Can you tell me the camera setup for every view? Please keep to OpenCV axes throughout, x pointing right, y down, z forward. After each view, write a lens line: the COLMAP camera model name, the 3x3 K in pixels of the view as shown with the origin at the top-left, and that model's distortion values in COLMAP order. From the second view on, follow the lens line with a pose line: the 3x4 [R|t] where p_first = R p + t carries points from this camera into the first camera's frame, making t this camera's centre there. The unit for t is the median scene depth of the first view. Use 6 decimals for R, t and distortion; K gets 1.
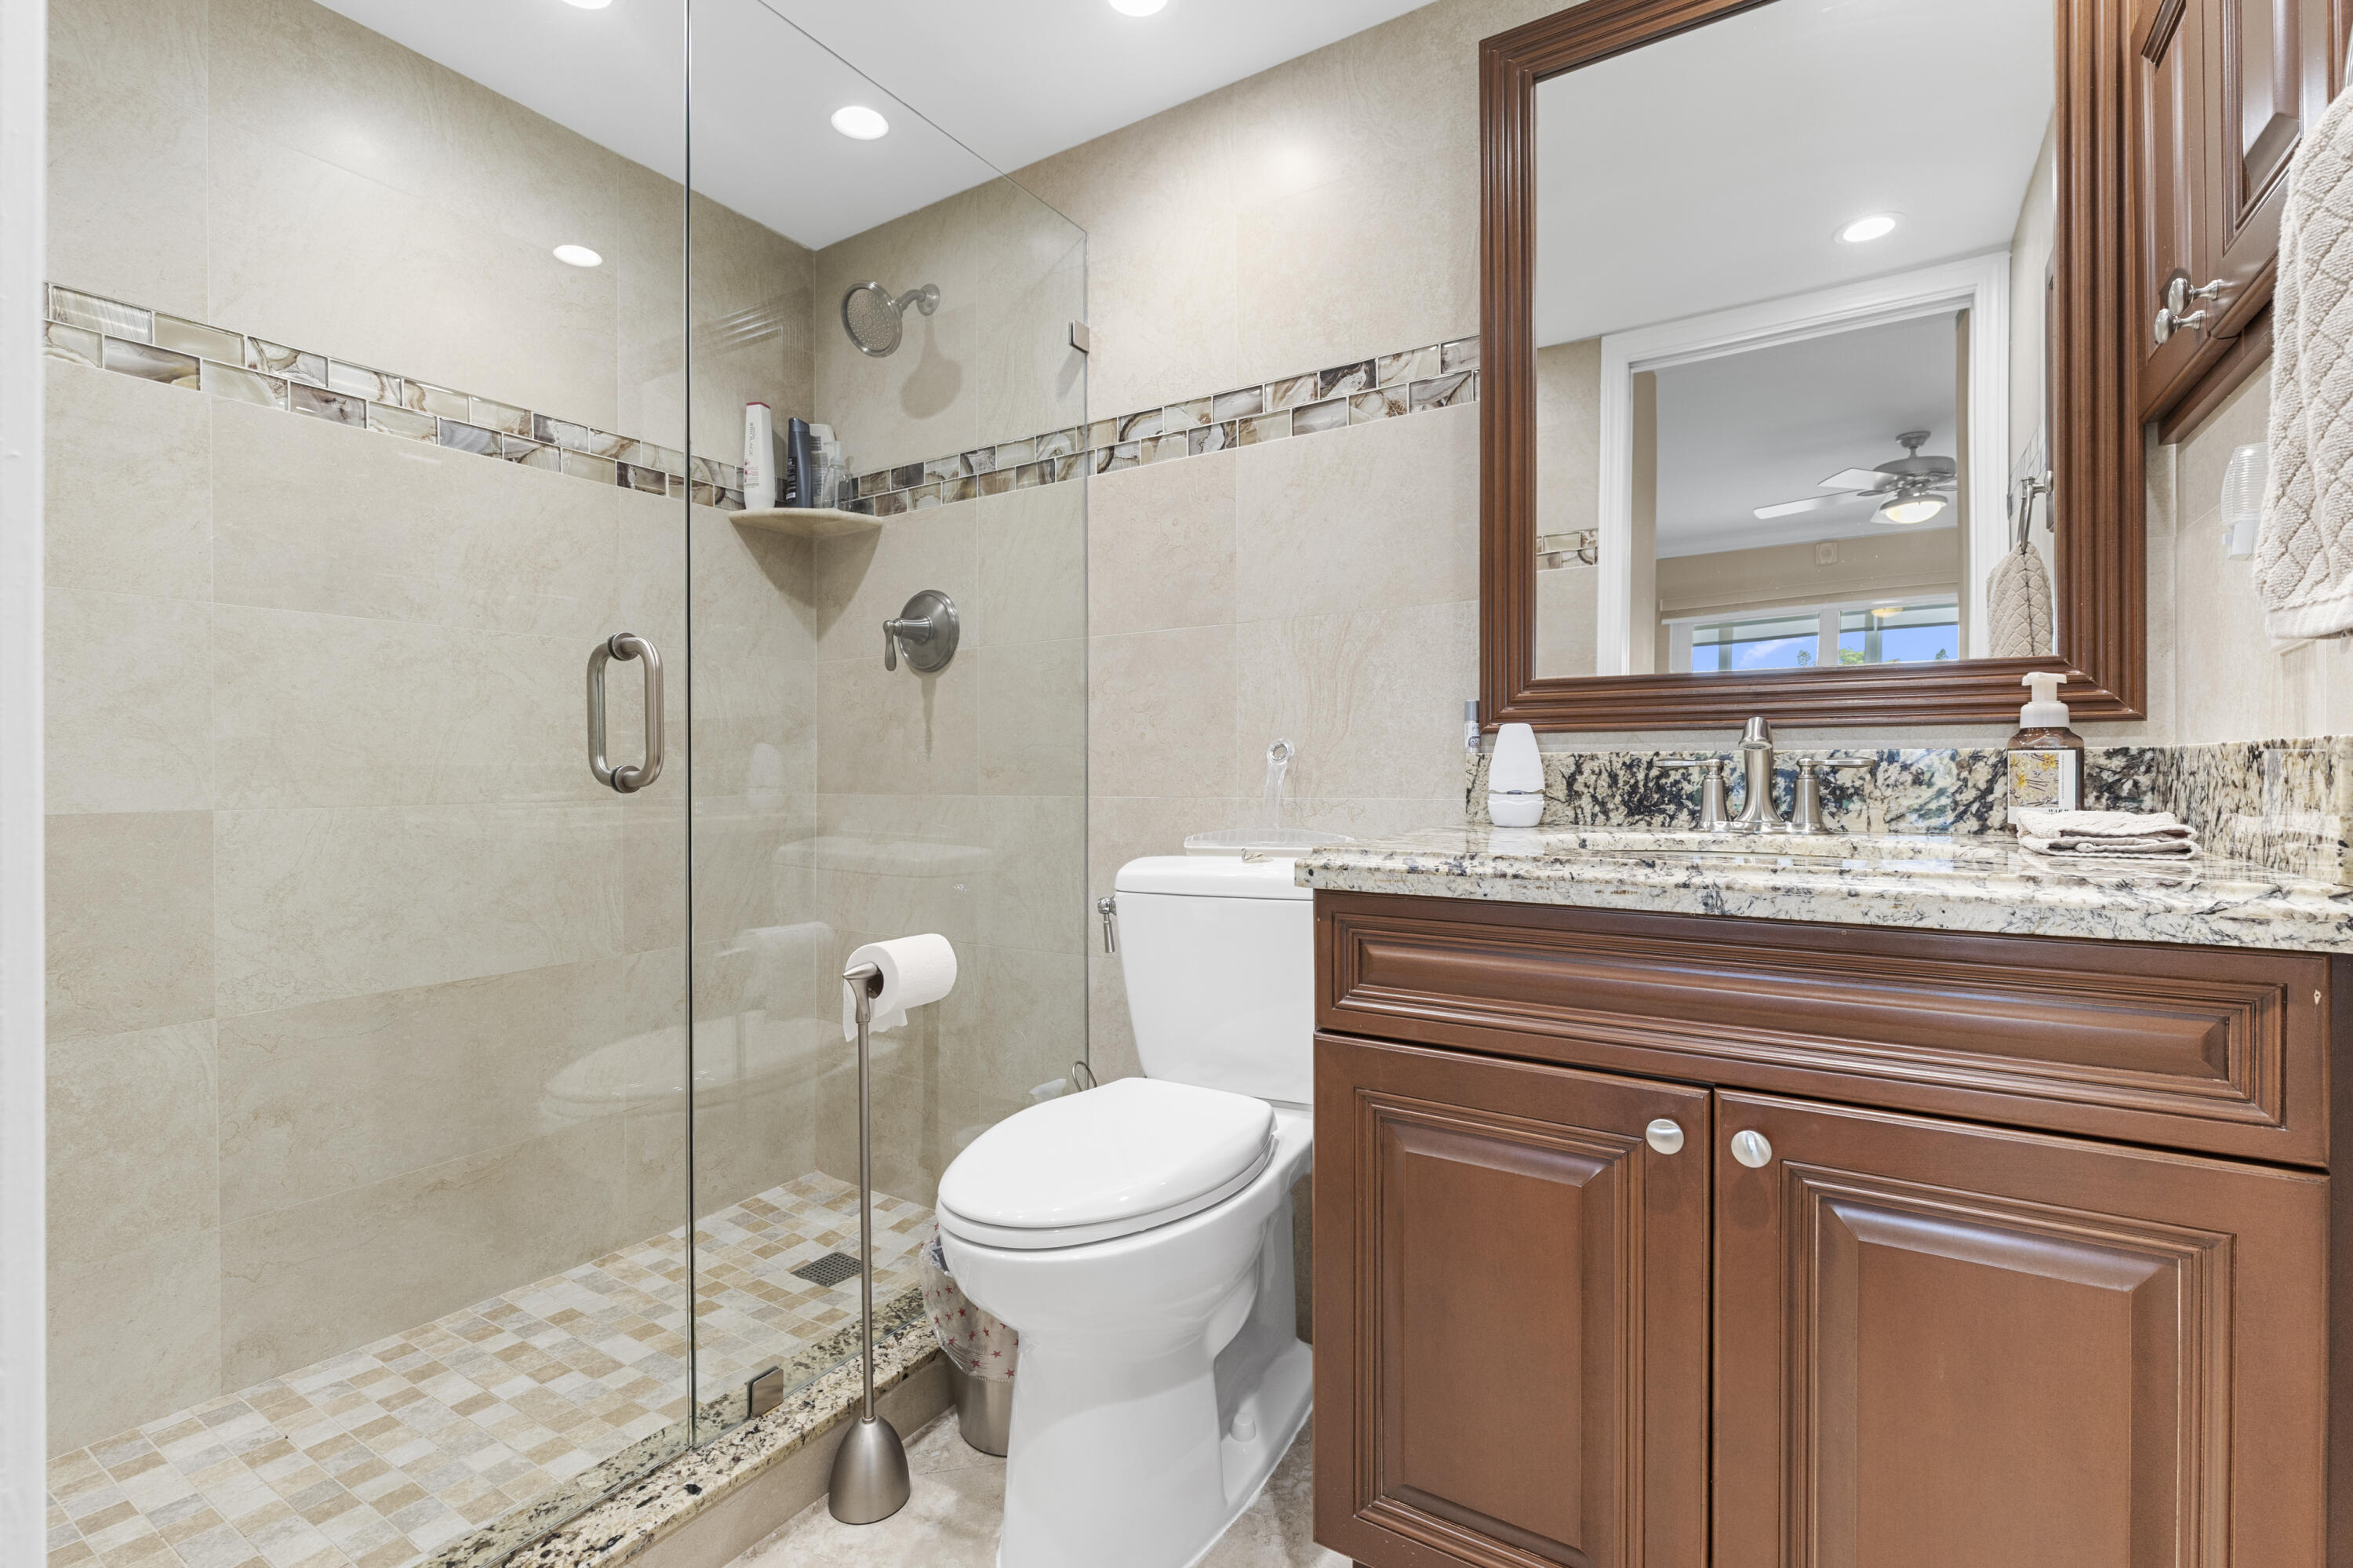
lens RADIAL K [[1052.8, 0, 1177.7], [0, 1052.8, 771.4], [0, 0, 1]] dist [0.003086, -0.000468]
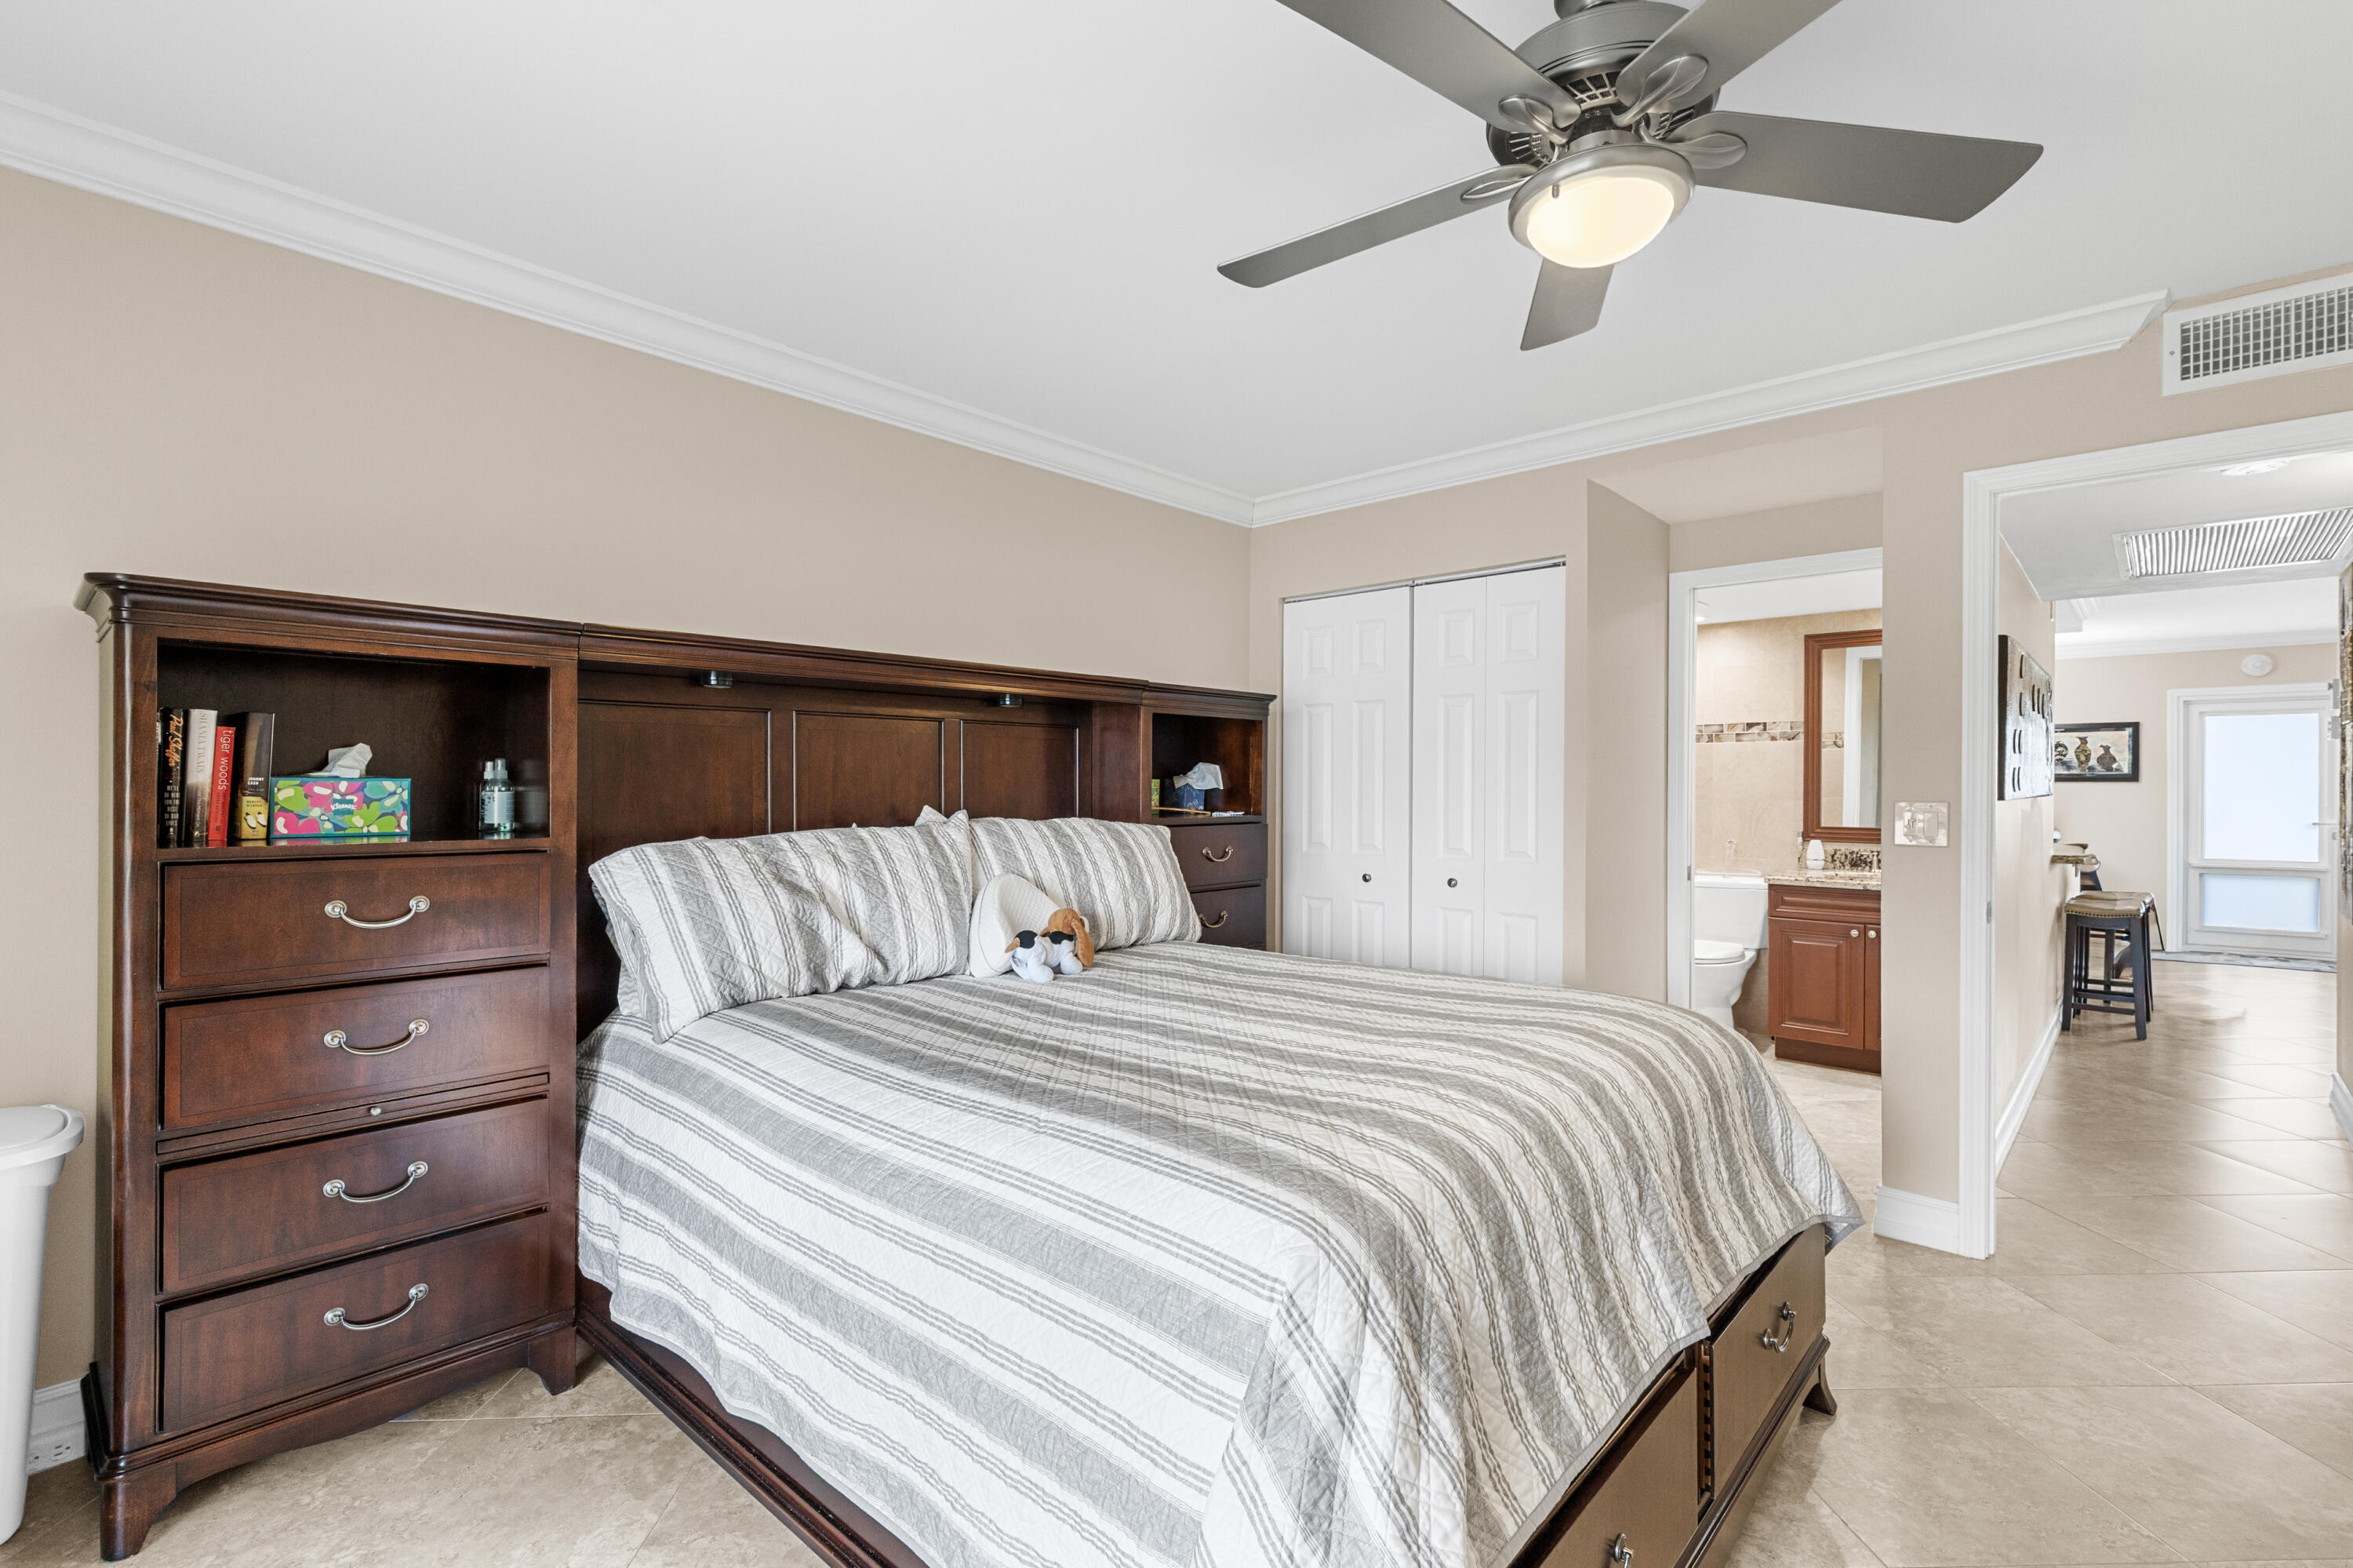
lens RADIAL K [[1059.3, 0, 1180.8], [0, 1059.3, 781.0], [0, 0, 1]] dist [0.003844, -0.000305]
pose [[0.982662, 0.006788, -0.185284, -1.082352], [-0.008624, 0.999921, -0.009106, -0.187497], [0.185208, 0.010546, 0.982643, -2.808442]]
